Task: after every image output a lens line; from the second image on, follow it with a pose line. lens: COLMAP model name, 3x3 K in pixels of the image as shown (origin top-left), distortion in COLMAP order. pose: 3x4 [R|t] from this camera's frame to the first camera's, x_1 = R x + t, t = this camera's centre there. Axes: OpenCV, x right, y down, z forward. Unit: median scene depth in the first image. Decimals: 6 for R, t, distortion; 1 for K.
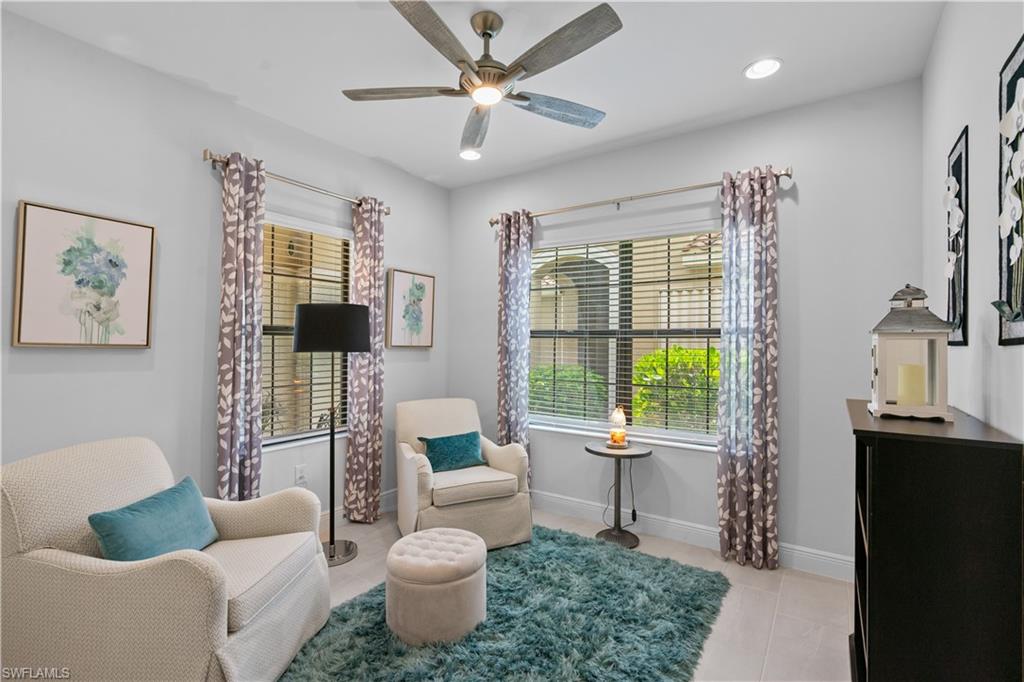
lens RADIAL K [[464.9, 0, 505.2], [0, 464.9, 342.7], [0, 0, 1]] dist [-0.001131, 0.000248]
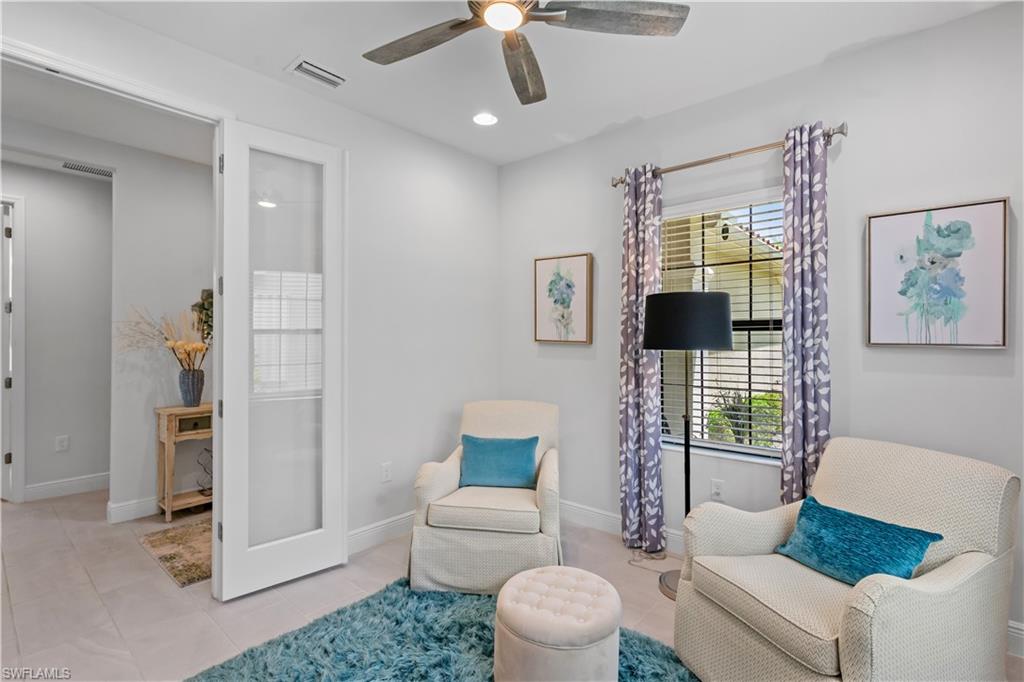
lens RADIAL K [[468.3, 0, 517.3], [0, 468.3, 338.0], [0, 0, 1]] dist [-0.004341, 0.000117]
pose [[-0.086347, -0.008622, -0.996228, 0.443406], [0.000210, 0.999962, -0.008673, 0.005002], [0.996265, -0.000958, -0.086342, 0.661711]]
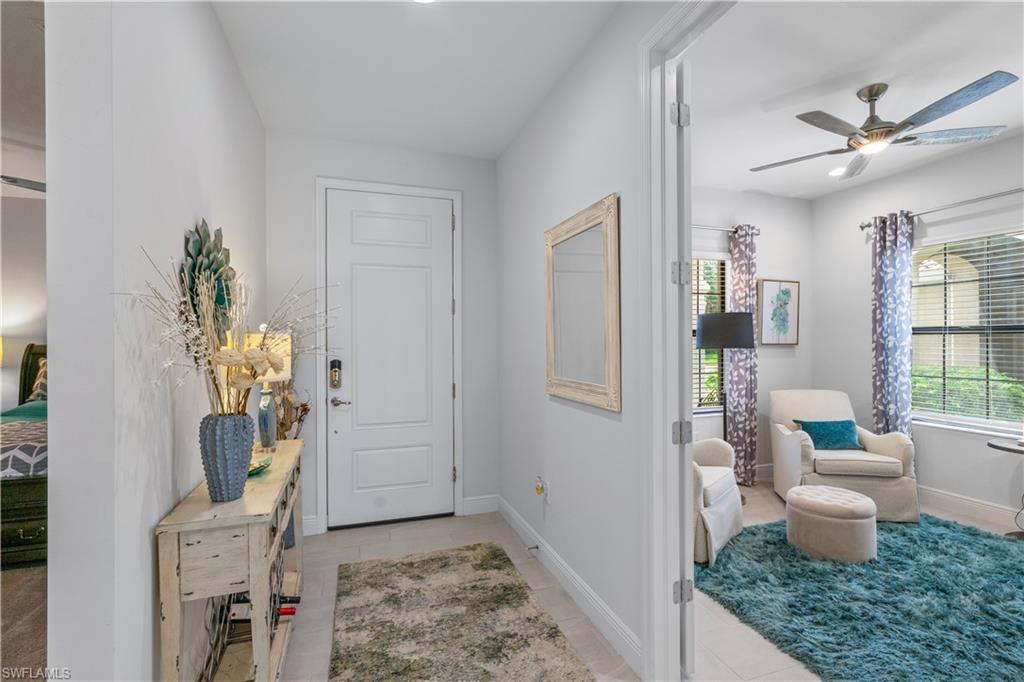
lens RADIAL K [[470.7, 0, 517.1], [0, 470.7, 341.5], [0, 0, 1]] dist [-0.003704, 0.001231]
pose [[0.811024, -0.012489, -0.584879, -0.052310], [0.011216, 0.999920, -0.005798, 0.000760], [0.584905, -0.001858, 0.811100, -0.387334]]
